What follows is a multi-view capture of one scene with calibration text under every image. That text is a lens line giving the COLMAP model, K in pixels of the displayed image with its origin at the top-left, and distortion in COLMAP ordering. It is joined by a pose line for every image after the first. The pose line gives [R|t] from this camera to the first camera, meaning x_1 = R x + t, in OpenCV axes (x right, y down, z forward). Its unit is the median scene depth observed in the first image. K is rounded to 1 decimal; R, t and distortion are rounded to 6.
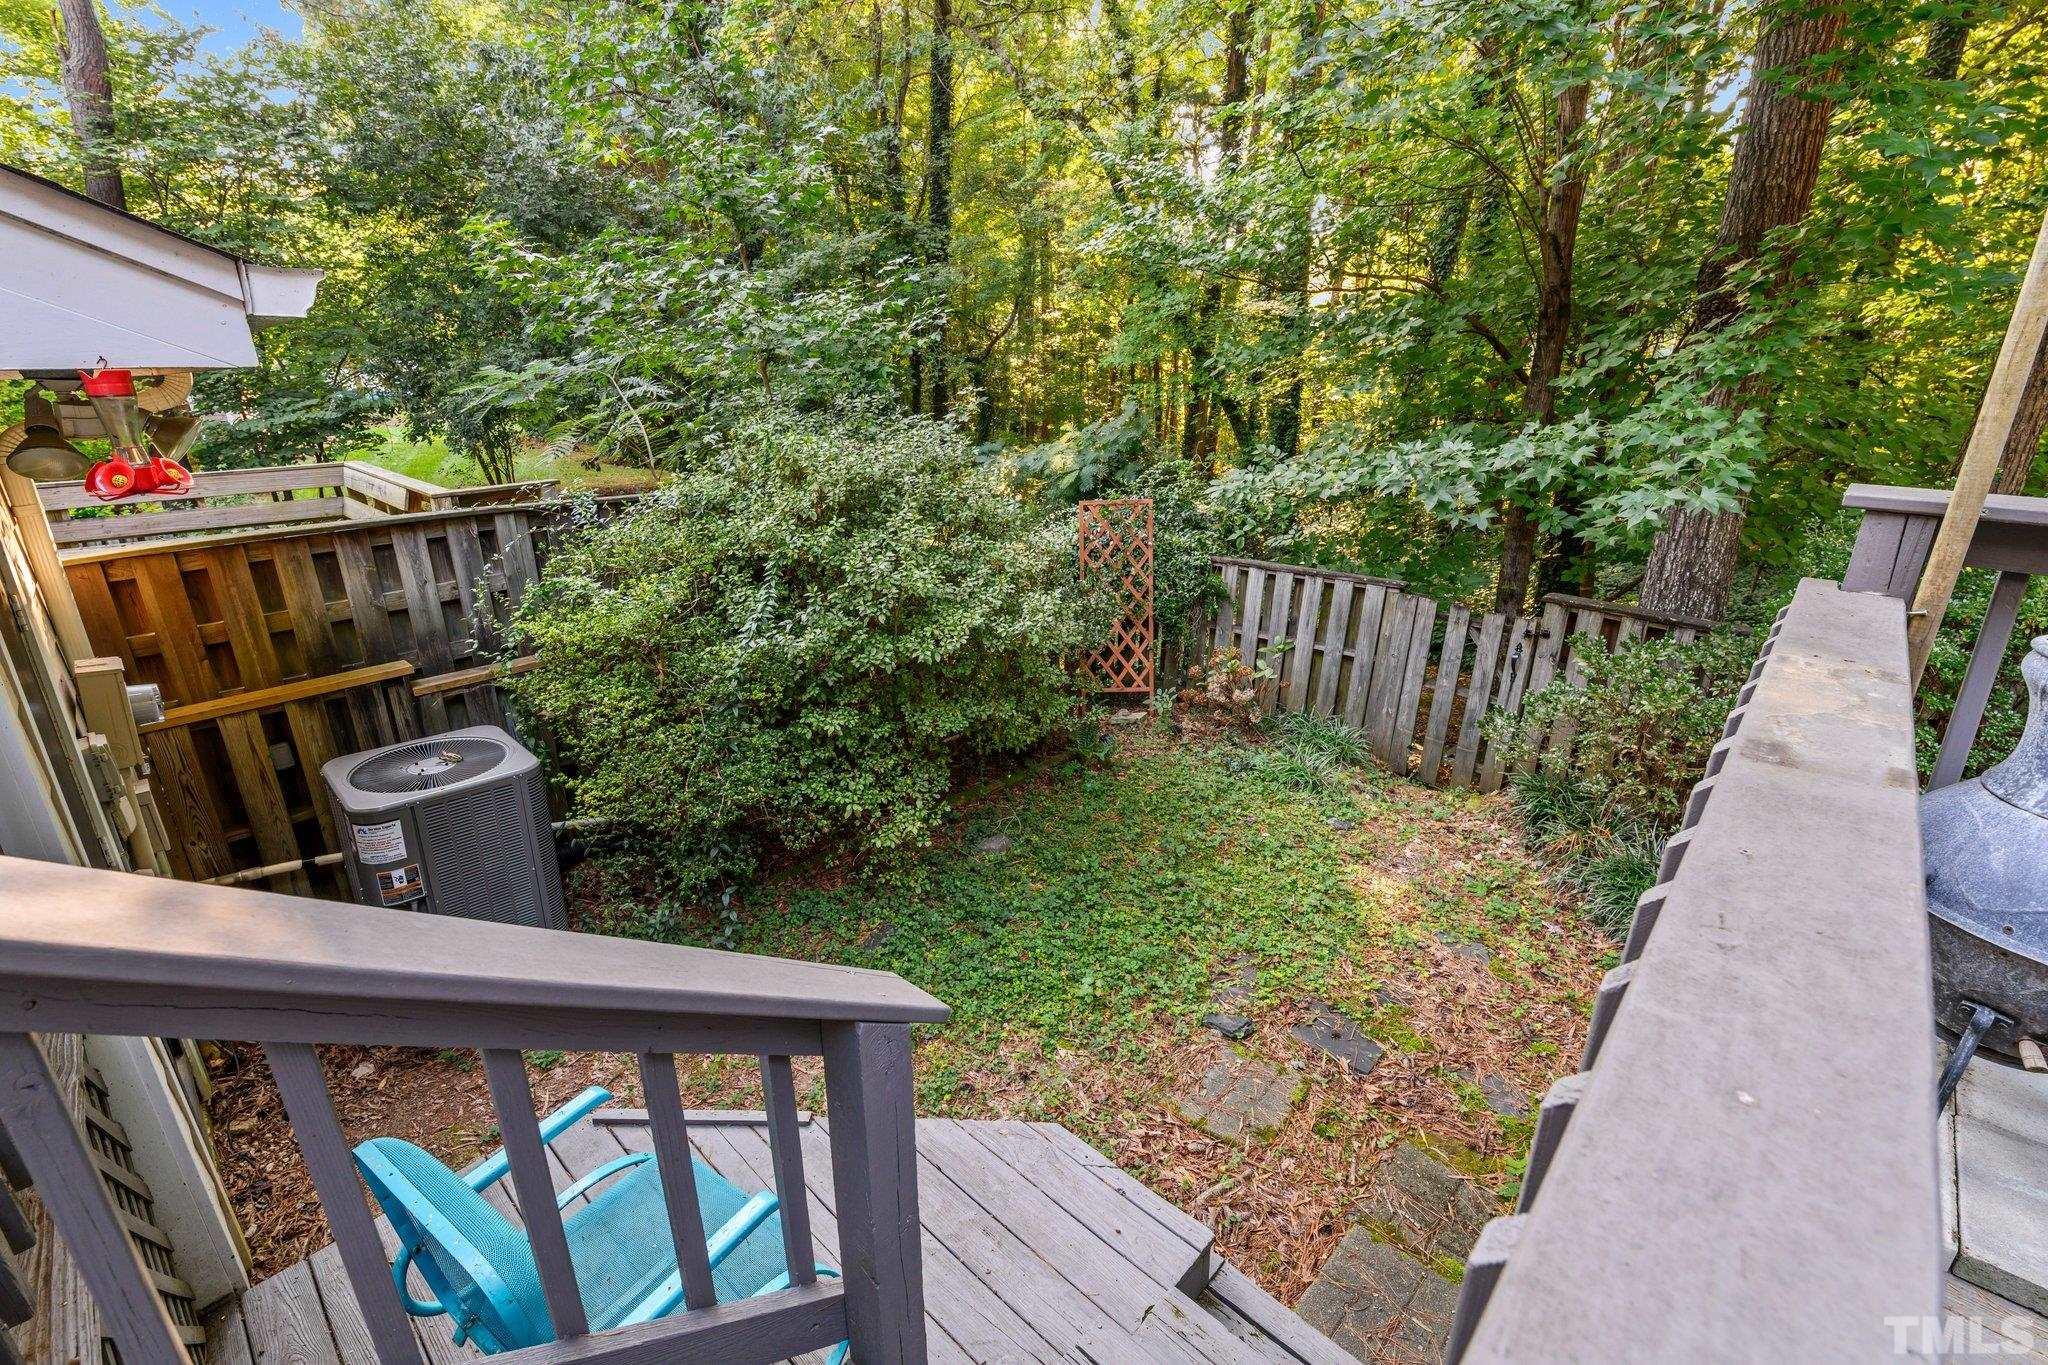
lens RADIAL K [[875.9, 0, 1017.7], [0, 875.9, 675.1], [0, 0, 1]] dist [-0.002559, -0.000301]
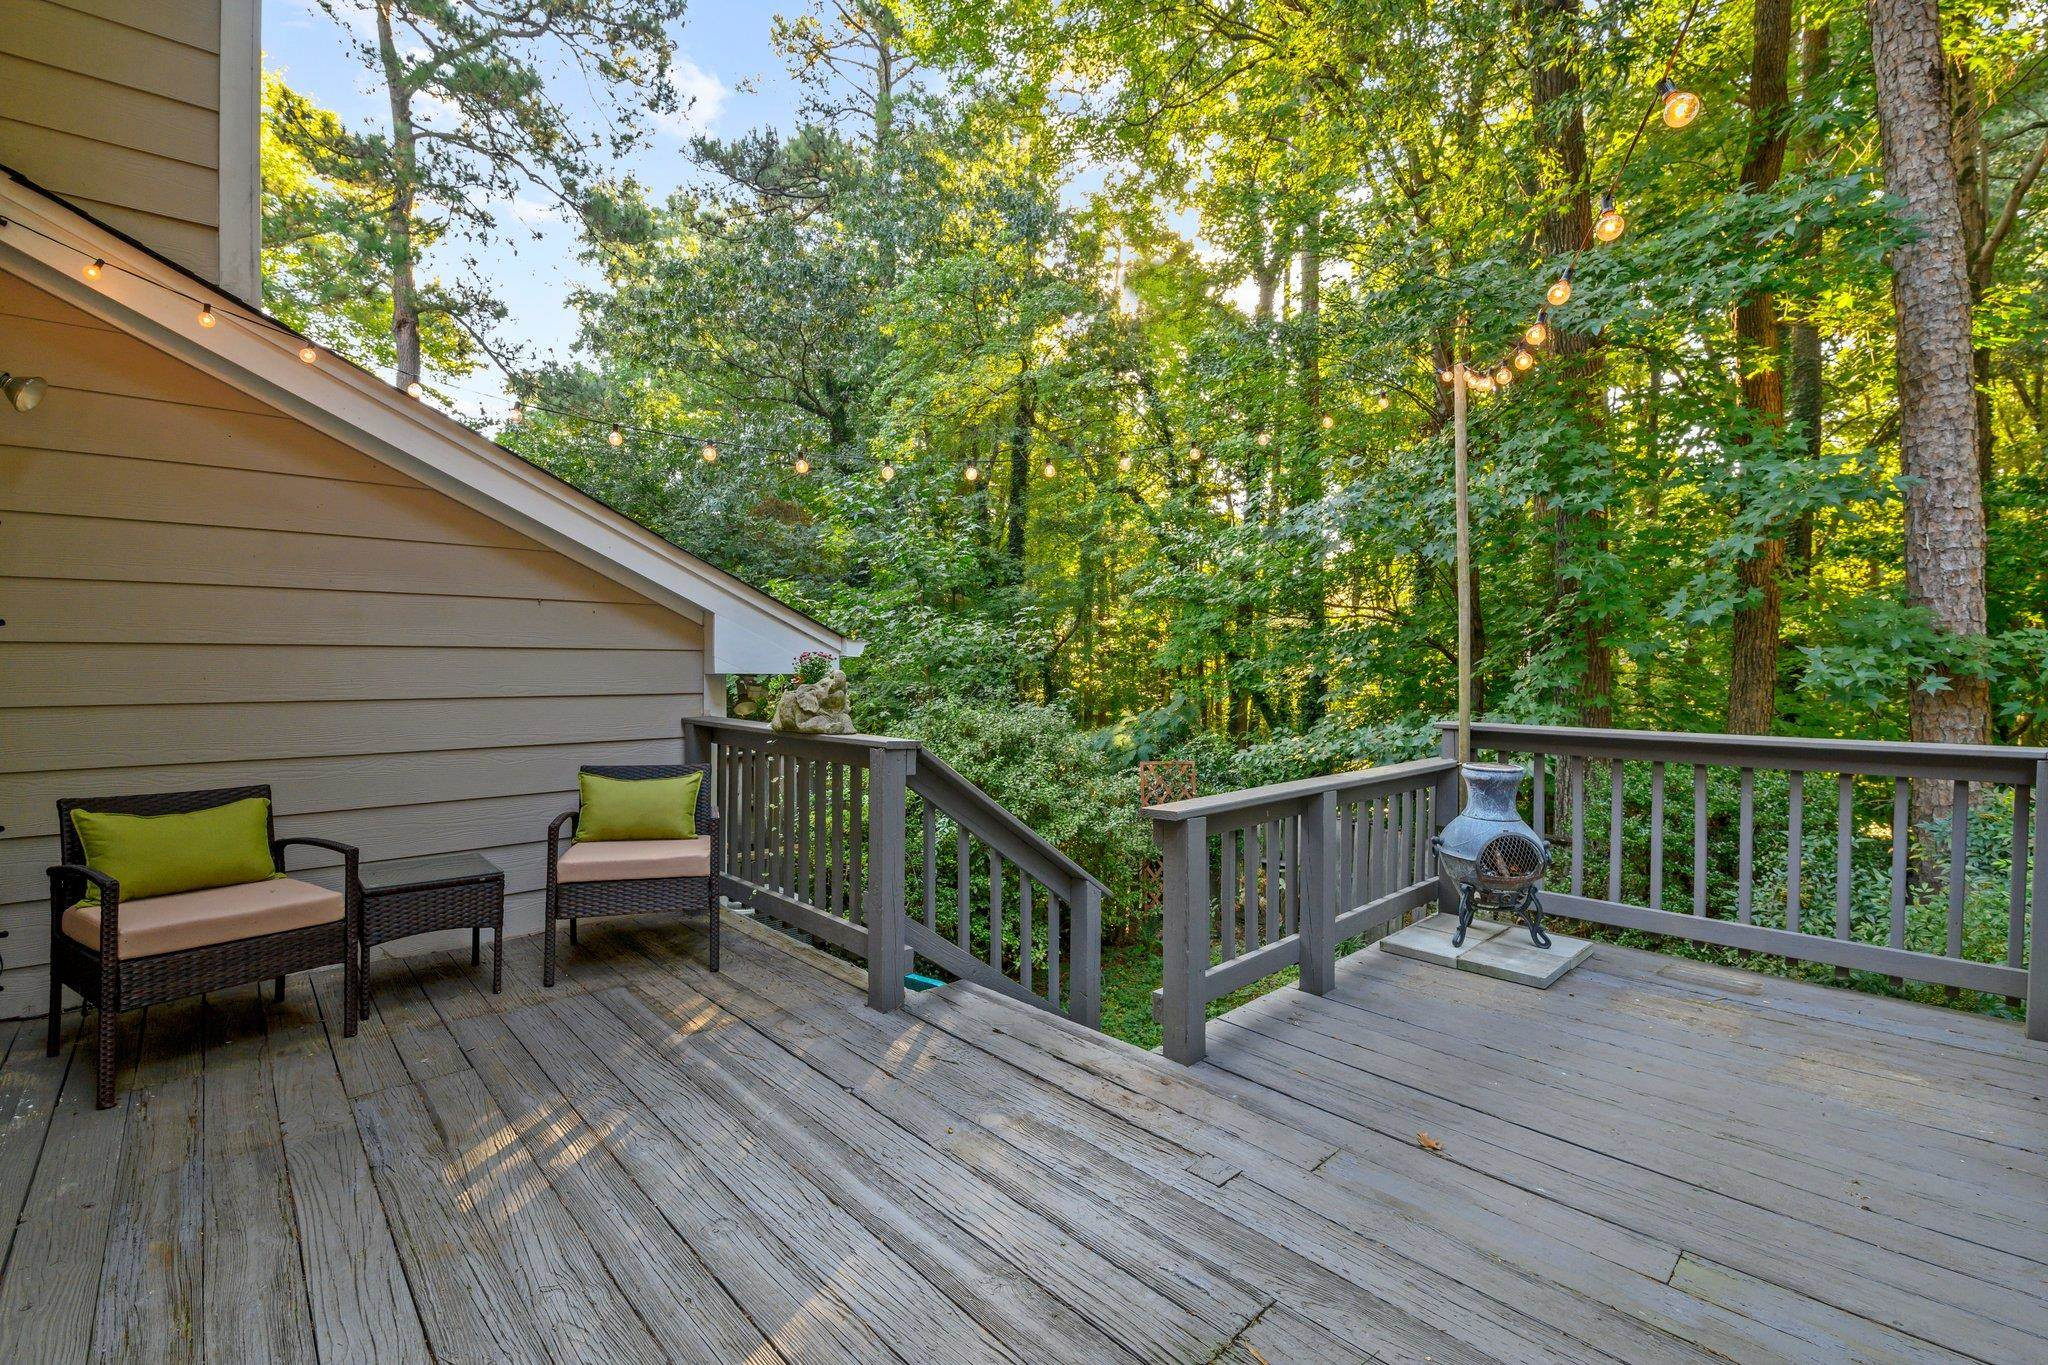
lens RADIAL K [[875.9, 0, 1017.7], [0, 875.9, 675.1], [0, 0, 1]] dist [-0.002559, -0.000301]
pose [[0.998109, 0.007398, -0.061022, -0.019583], [-0.026395, 0.948131, -0.316781, 0.056440], [0.055514, 0.317792, 0.946534, -0.175728]]
